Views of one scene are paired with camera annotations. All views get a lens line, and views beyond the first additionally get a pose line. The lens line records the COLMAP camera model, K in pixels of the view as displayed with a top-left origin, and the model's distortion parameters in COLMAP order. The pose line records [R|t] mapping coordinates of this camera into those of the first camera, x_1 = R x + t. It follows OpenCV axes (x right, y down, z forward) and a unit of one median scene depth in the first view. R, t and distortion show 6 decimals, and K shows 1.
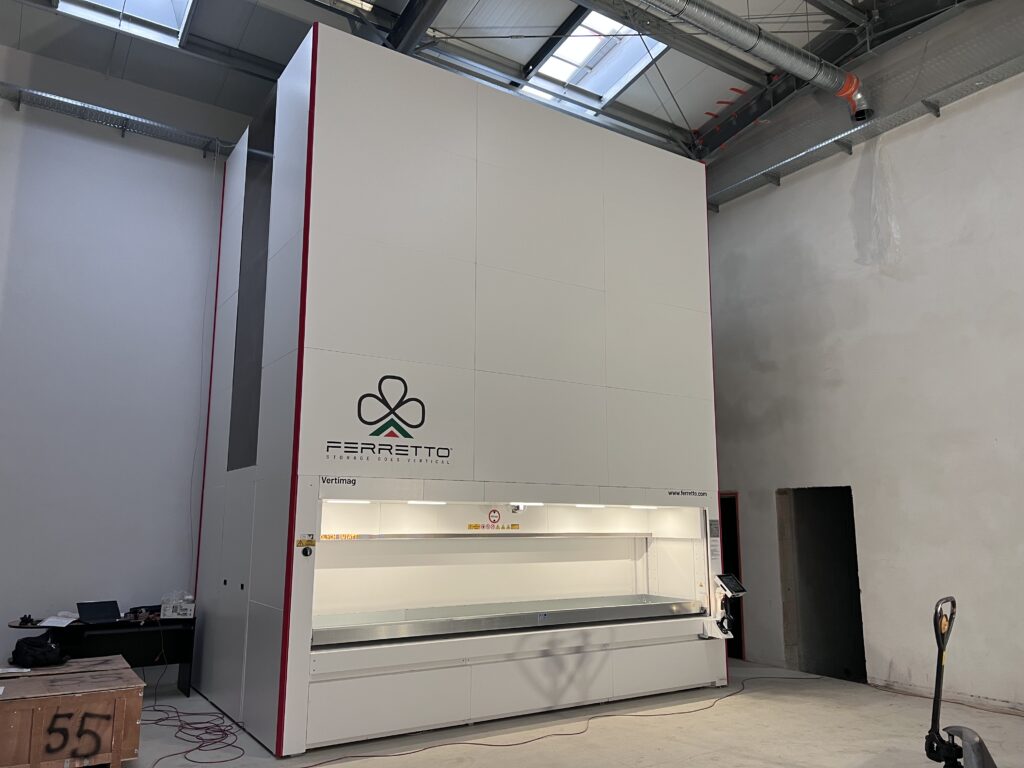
lens RADIAL K [[759.5, 0, 512.0], [0, 759.5, 384.0], [0, 0, 1]] dist [0.077916, -0.090387]
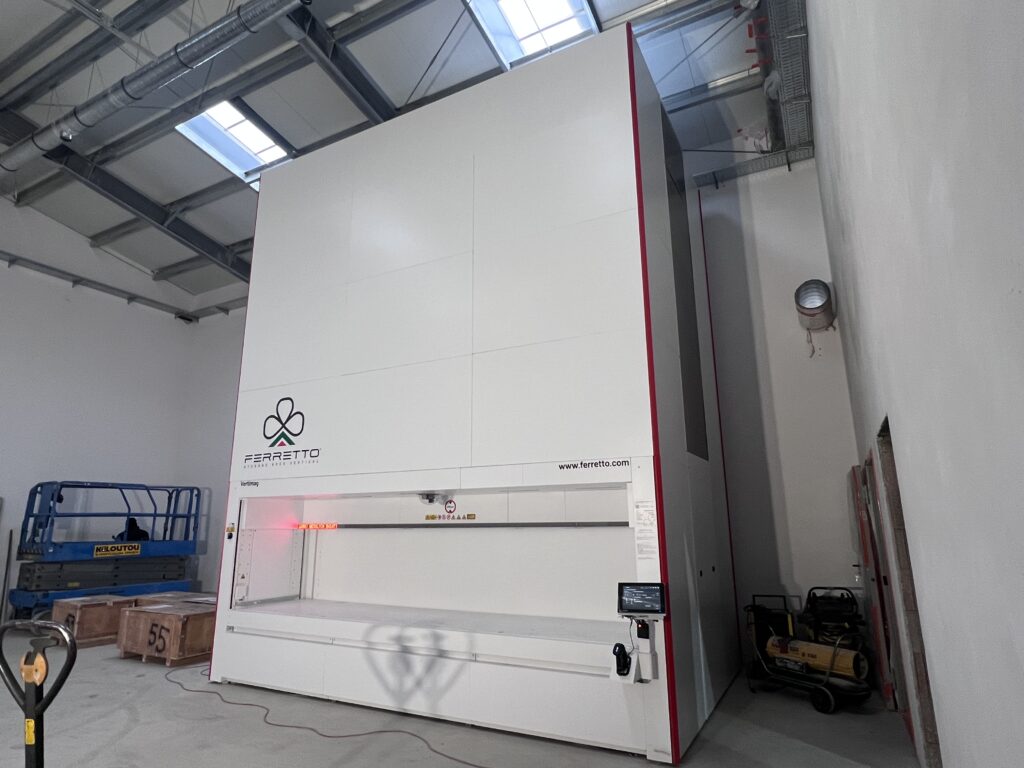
lens RADIAL K [[589.3, 0, 512.0], [0, 589.3, 384.0], [0, 0, 1]] dist [-0.002790, -0.001296]
pose [[0.475054, -0.212969, -0.853796, 0.715090], [0.166644, 0.974486, -0.150352, 0.146504], [0.864033, -0.070855, 0.498424, 0.694374]]
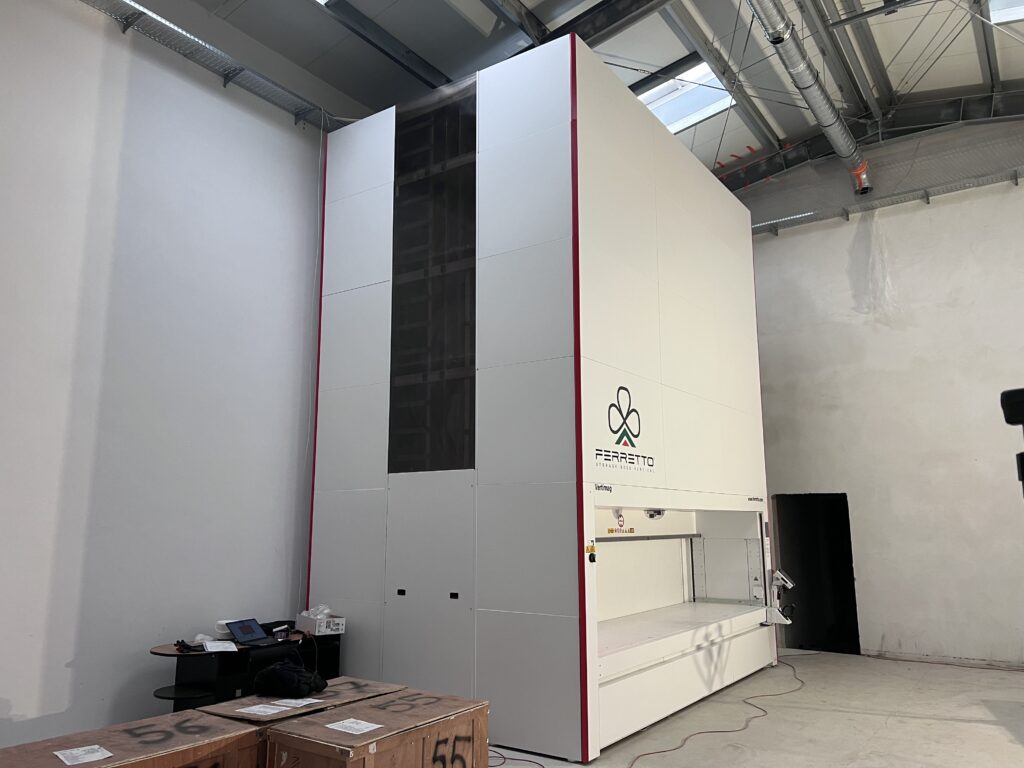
lens RADIAL K [[760.6, 0, 520.0], [0, 760.6, 381.0], [0, 0, 1]] dist [0.059110, -0.064700]
pose [[0.925821, 0.060998, 0.373008, -0.558474], [-0.060376, 0.998086, -0.013363, 0.003225], [-0.373109, -0.010149, 0.927732, 0.074393]]
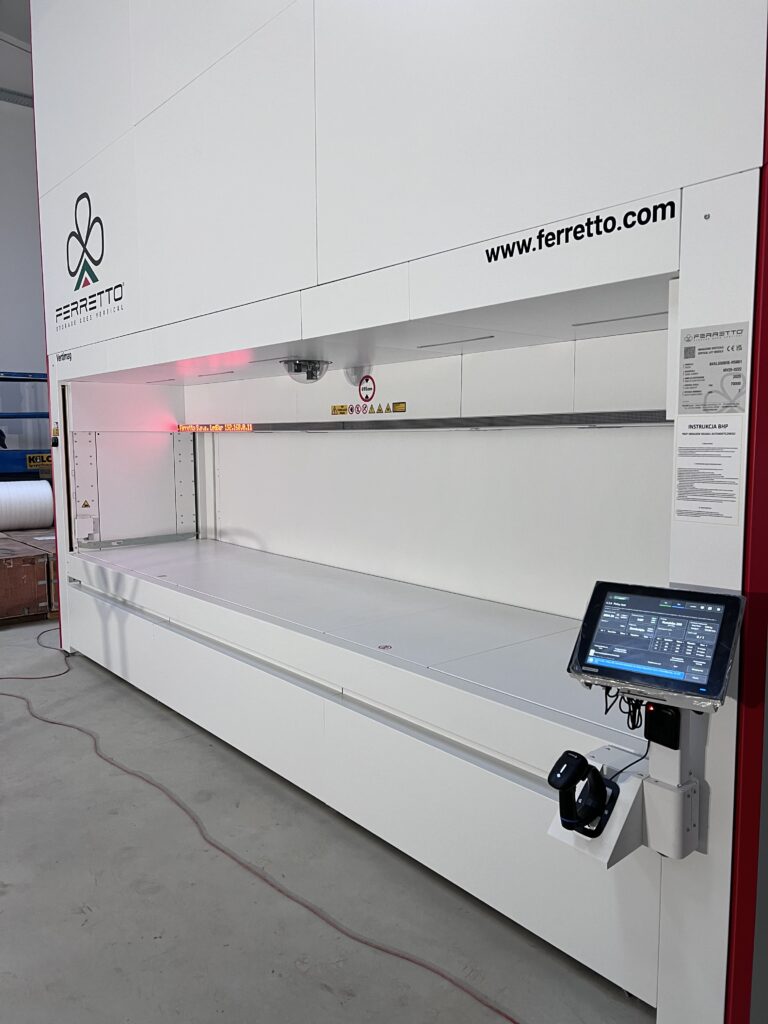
lens RADIAL K [[760.6, 0, 384.0], [0, 760.6, 512.0], [0, 0, 1]] dist [0.059110, -0.064700]
pose [[0.118235, 0.092547, -0.988664, 0.488325], [0.182190, 0.976723, 0.113218, 0.198966], [0.976129, -0.193511, 0.098621, 0.945652]]
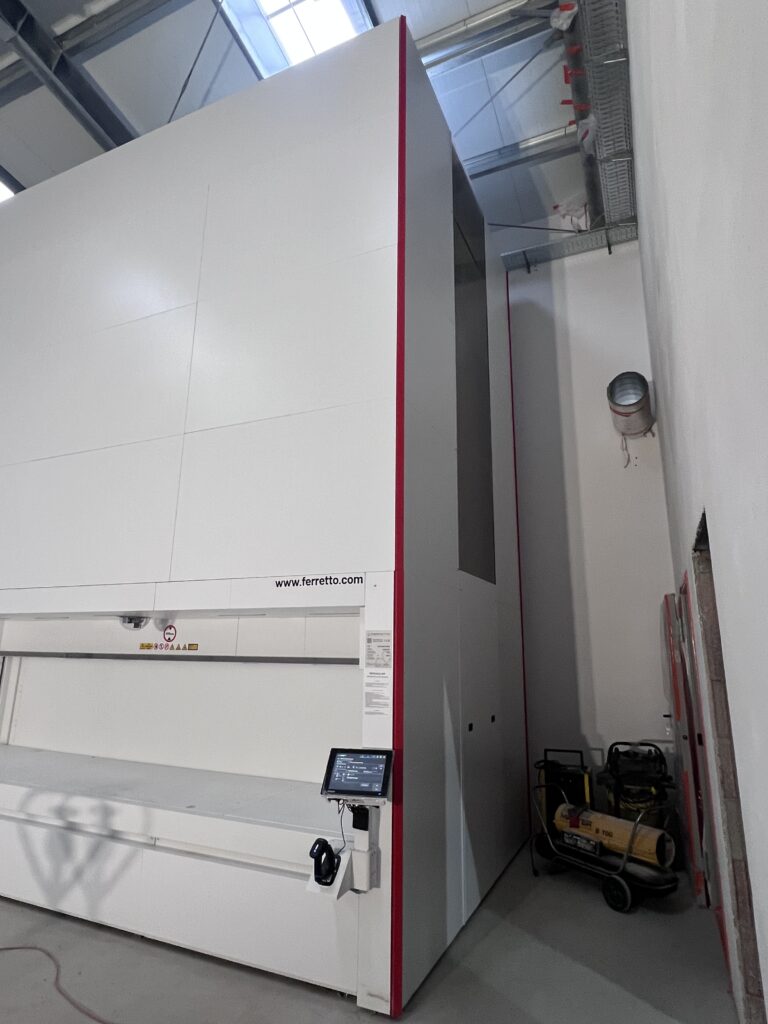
lens RADIAL K [[589.3, 0, 385.3], [0, 589.3, 506.3], [0, 0, 1]] dist [-0.002790, -0.001296]
pose [[0.532243, -0.200730, -0.822451, 0.627006], [0.141182, 0.978925, -0.147556, 0.166547], [0.834737, -0.037579, 0.549365, 0.856013]]
